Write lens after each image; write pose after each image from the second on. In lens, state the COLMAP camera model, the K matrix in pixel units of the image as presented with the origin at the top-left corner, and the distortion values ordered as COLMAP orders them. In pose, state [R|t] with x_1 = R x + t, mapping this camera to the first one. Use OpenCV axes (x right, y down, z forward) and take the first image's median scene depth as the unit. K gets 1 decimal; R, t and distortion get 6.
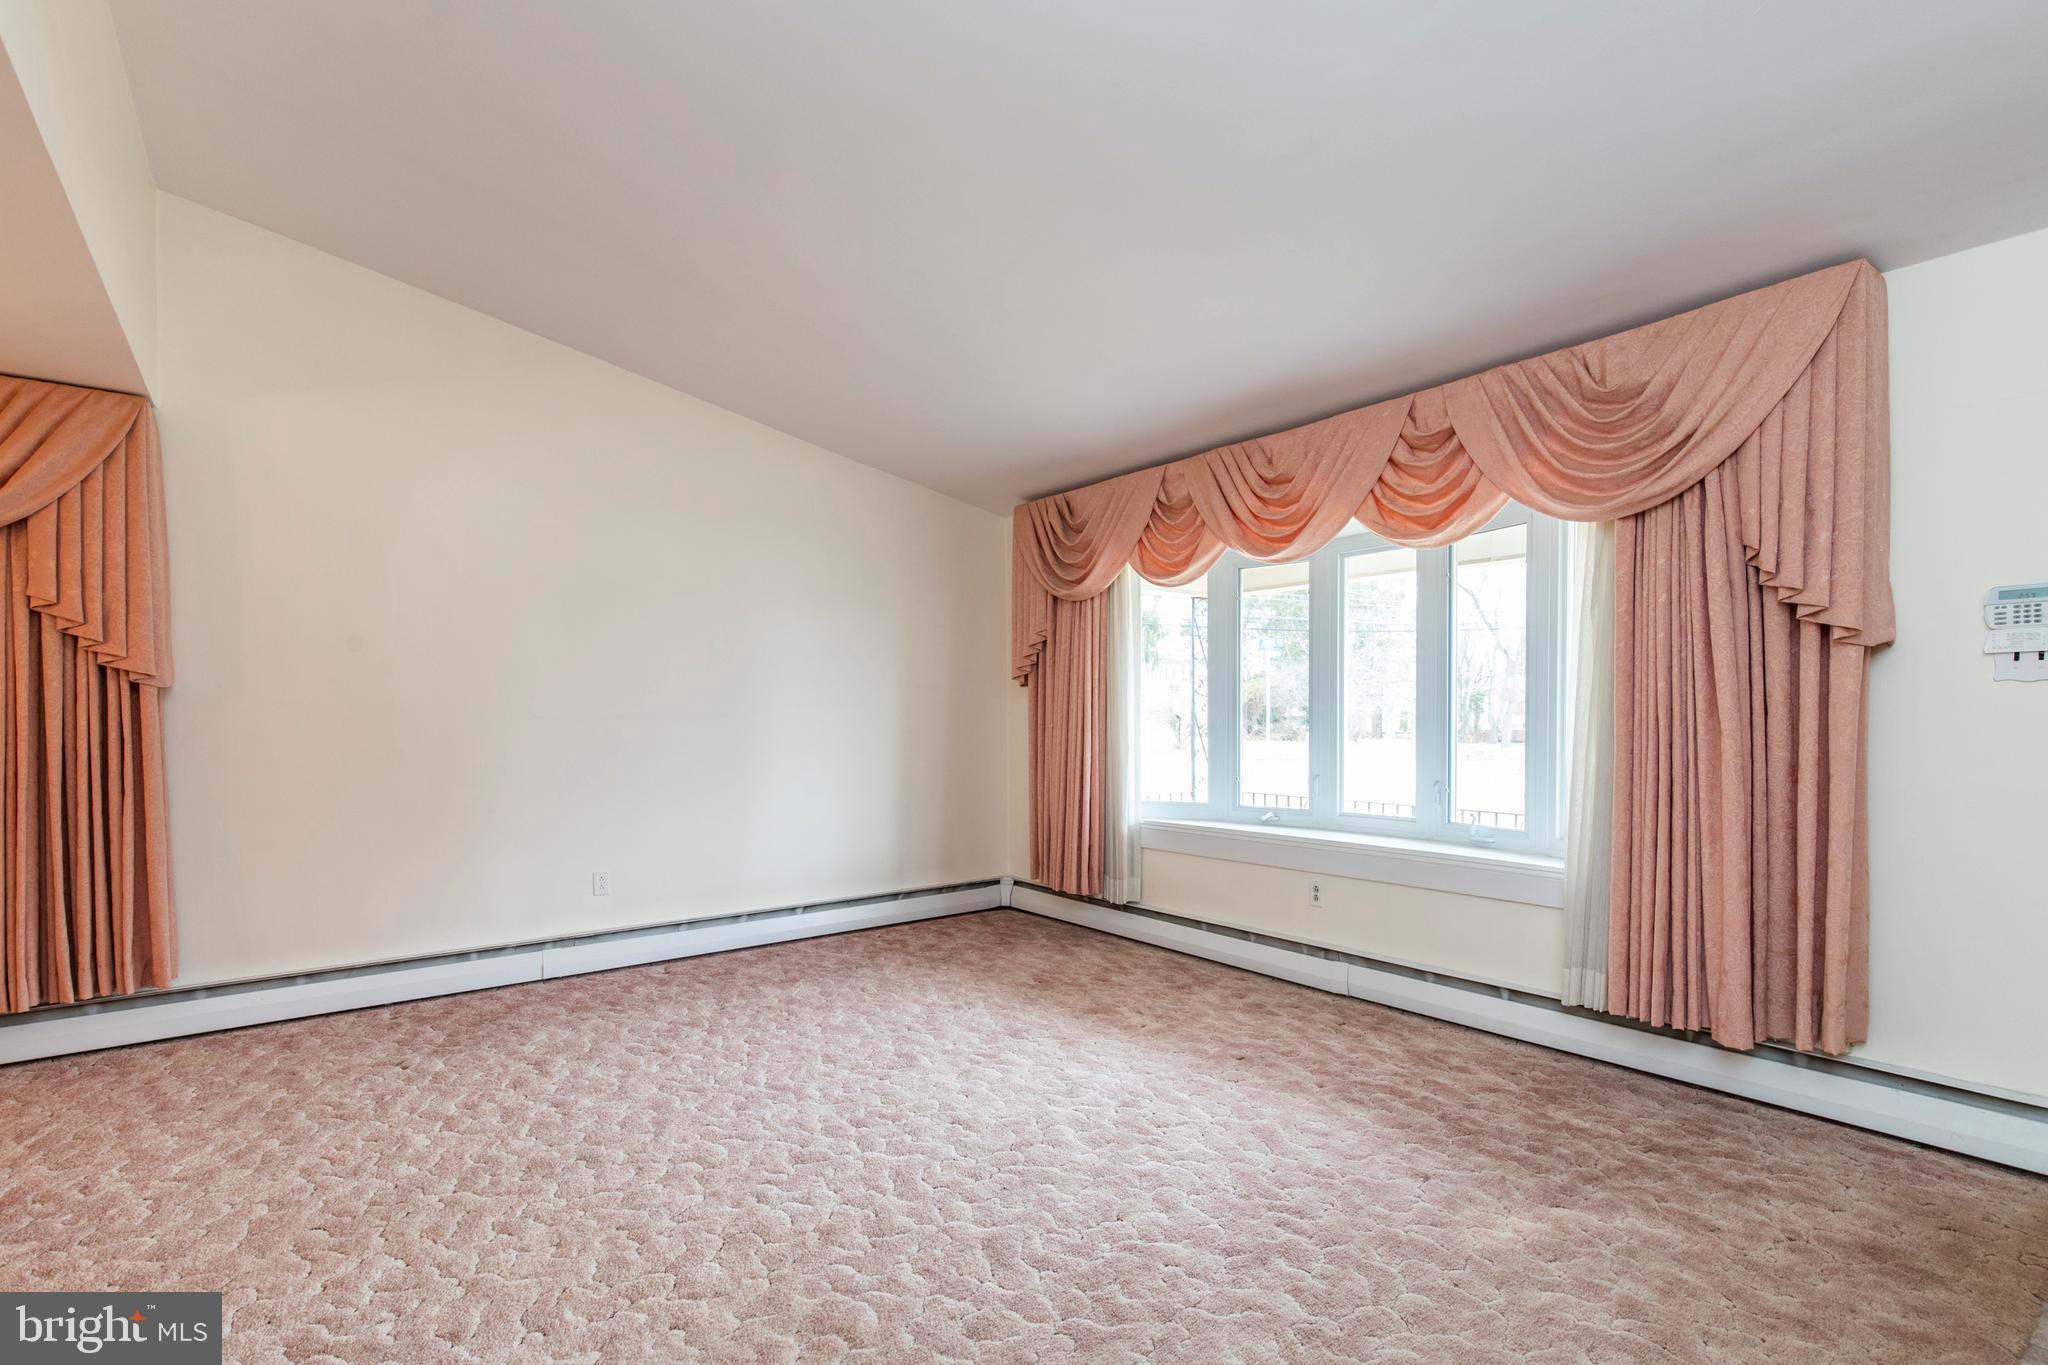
lens RADIAL K [[991.5, 0, 1066.2], [0, 991.5, 722.6], [0, 0, 1]] dist [-0.001875, 0.001256]
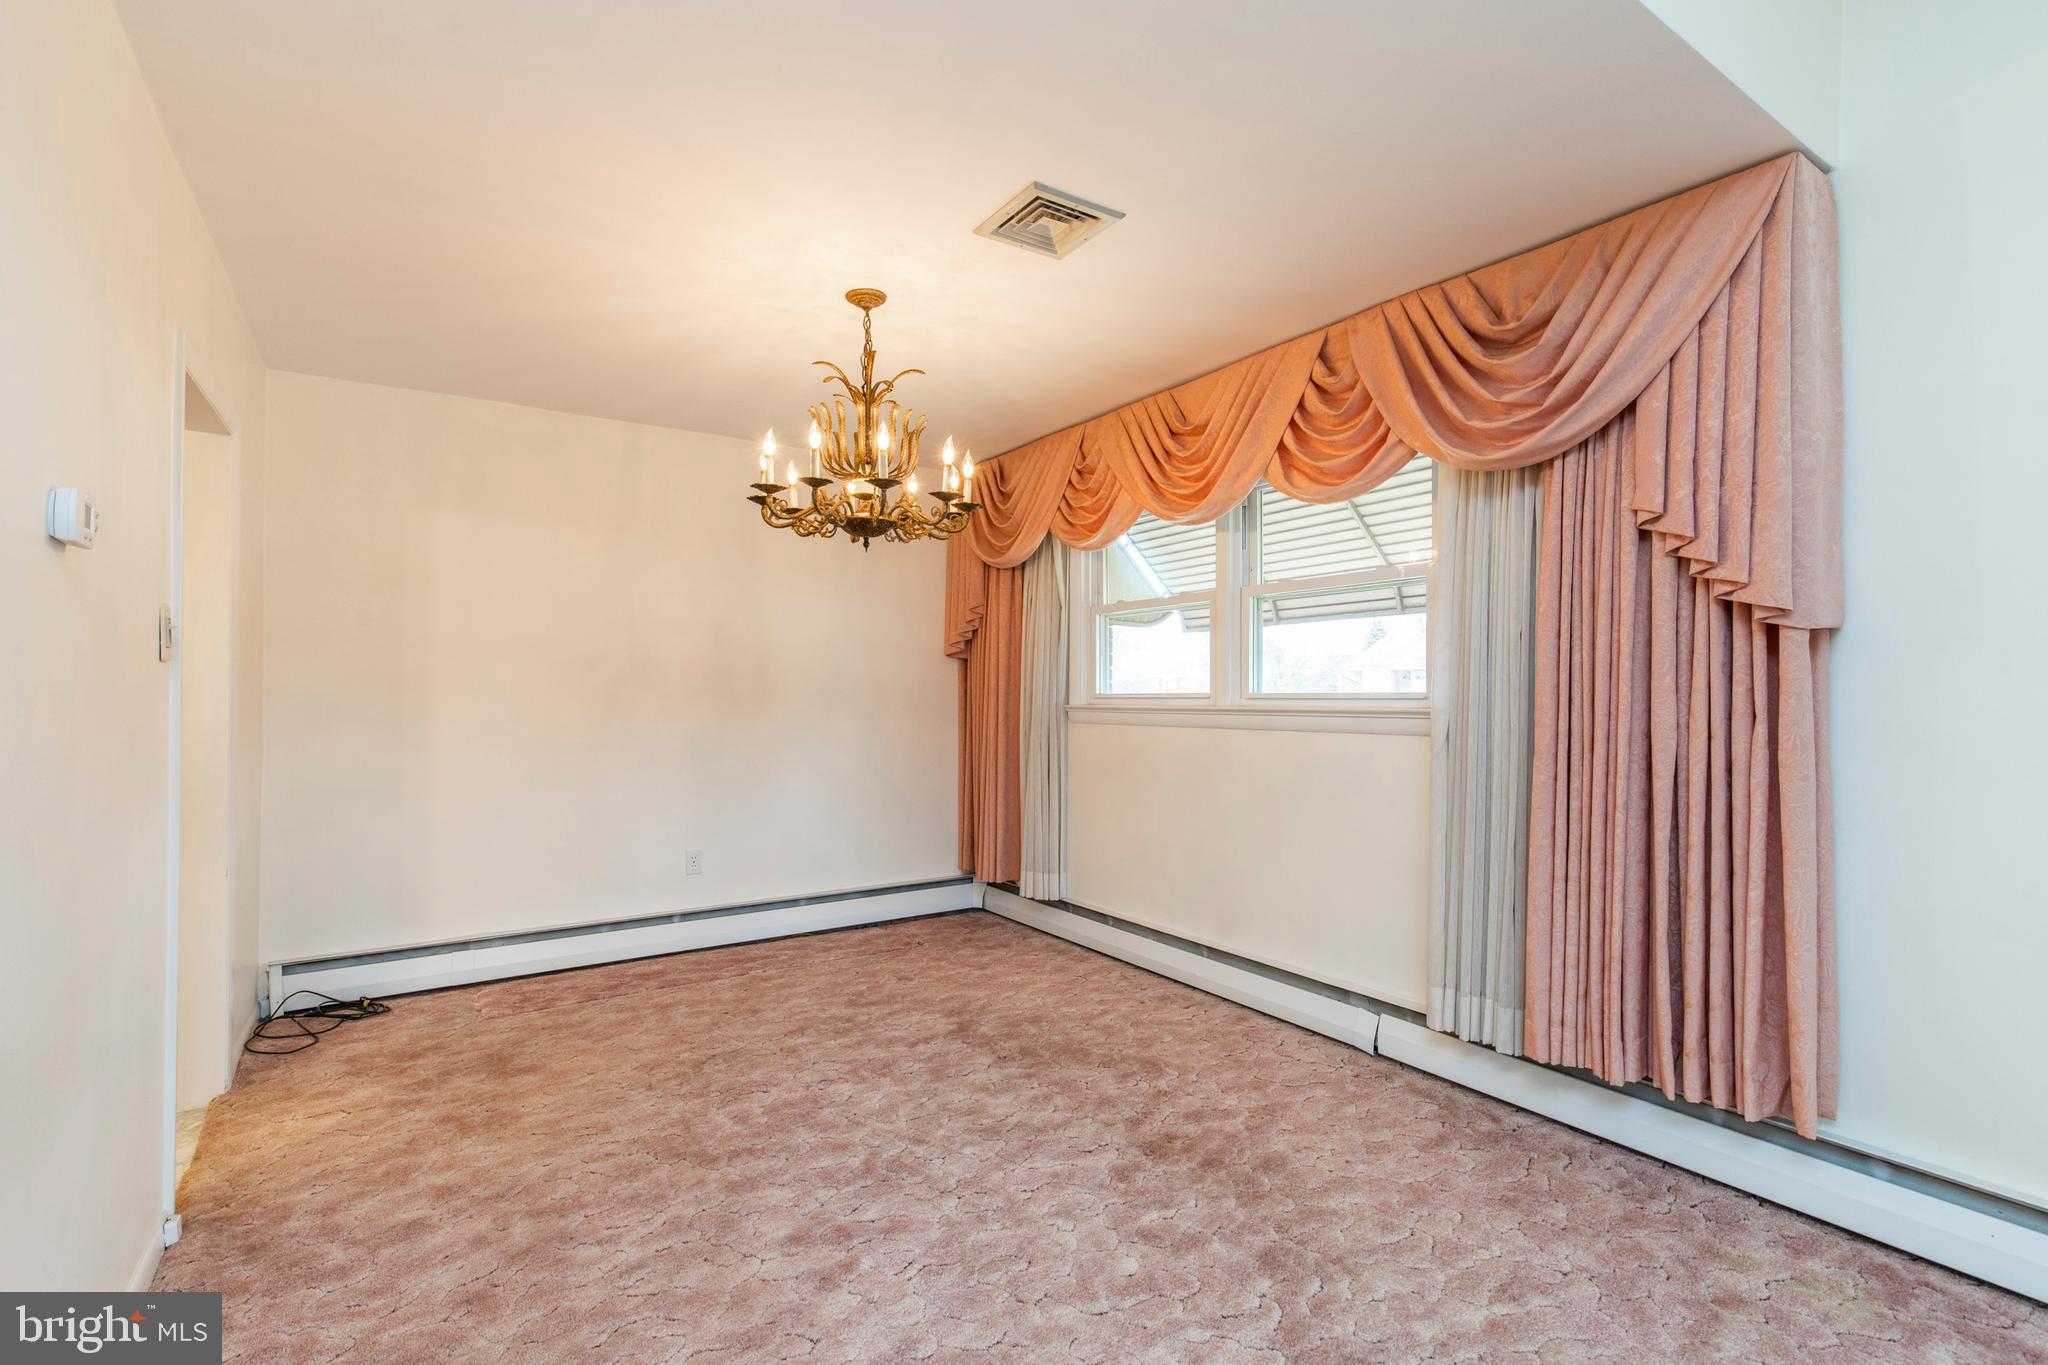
lens RADIAL K [[930.5, 0, 1012.2], [0, 930.5, 692.1], [0, 0, 1]] dist [0.009814, 0.000416]
pose [[-0.085817, 0.011080, -0.996249, -0.280549], [-0.011577, 0.999860, 0.012118, 0.000974], [0.996244, 0.012573, -0.085676, 0.515444]]
